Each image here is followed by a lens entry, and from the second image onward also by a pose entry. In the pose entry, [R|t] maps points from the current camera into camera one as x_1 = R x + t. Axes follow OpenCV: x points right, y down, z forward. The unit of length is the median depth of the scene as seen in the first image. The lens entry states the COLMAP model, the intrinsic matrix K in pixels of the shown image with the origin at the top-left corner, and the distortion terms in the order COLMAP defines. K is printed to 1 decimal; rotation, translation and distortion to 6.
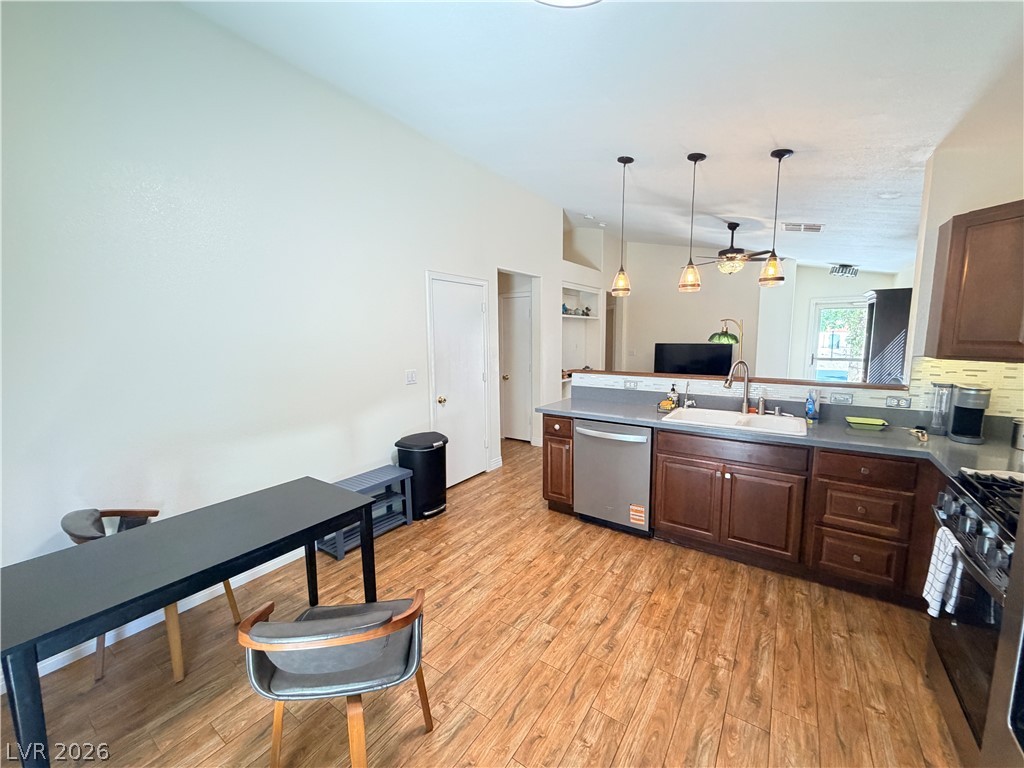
lens RADIAL K [[409.2, 0, 510.0], [0, 409.2, 385.7], [0, 0, 1]] dist [0.001173, 0.000163]
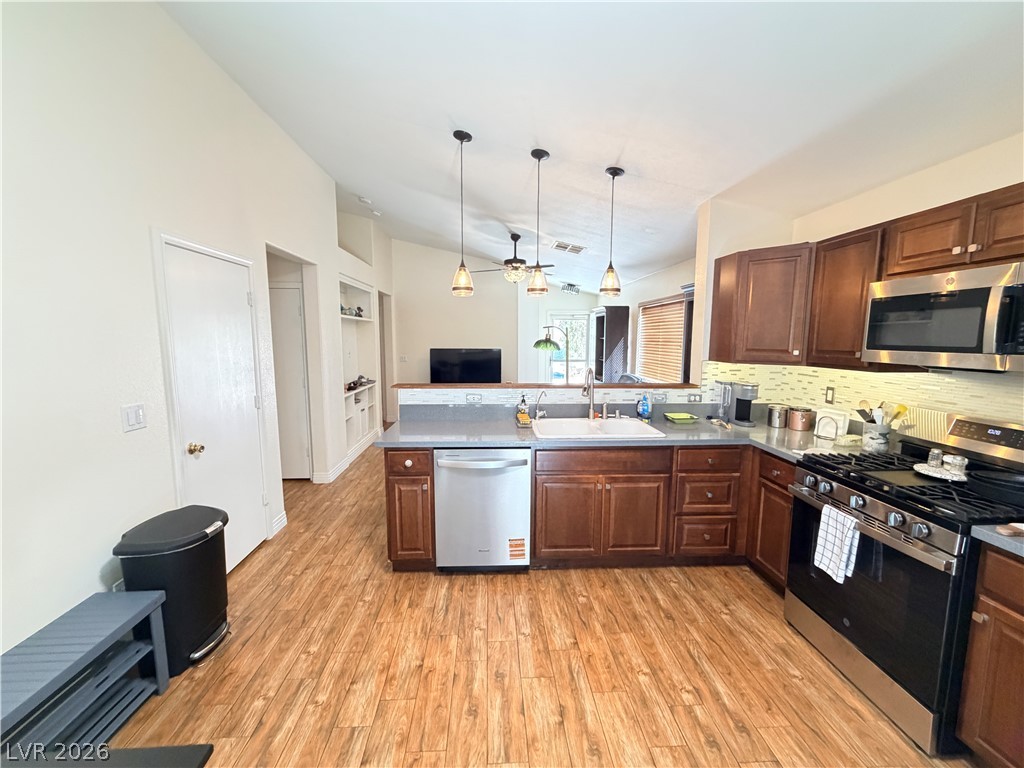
lens RADIAL K [[409.2, 0, 509.3], [0, 409.2, 384.6], [0, 0, 1]] dist [0.001173, 0.000163]
pose [[0.793037, -0.059900, 0.606221, -0.214560], [0.066513, 0.997718, 0.011573, -0.046166], [-0.605531, 0.031143, 0.795212, 0.322411]]
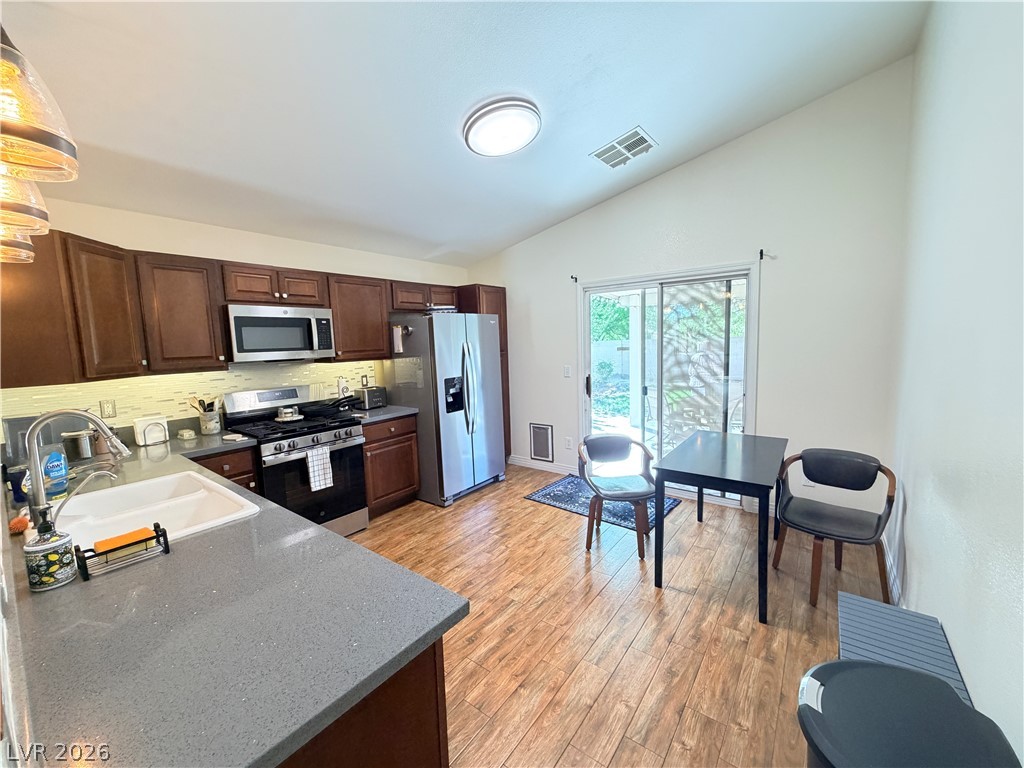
lens RADIAL K [[409.2, 0, 509.7], [0, 409.2, 383.3], [0, 0, 1]] dist [0.001173, 0.000163]
pose [[-0.997719, 0.036884, 0.056540, 0.013980], [0.048879, 0.972391, 0.228182, -0.179300], [-0.046562, 0.230426, -0.971975, 1.455325]]
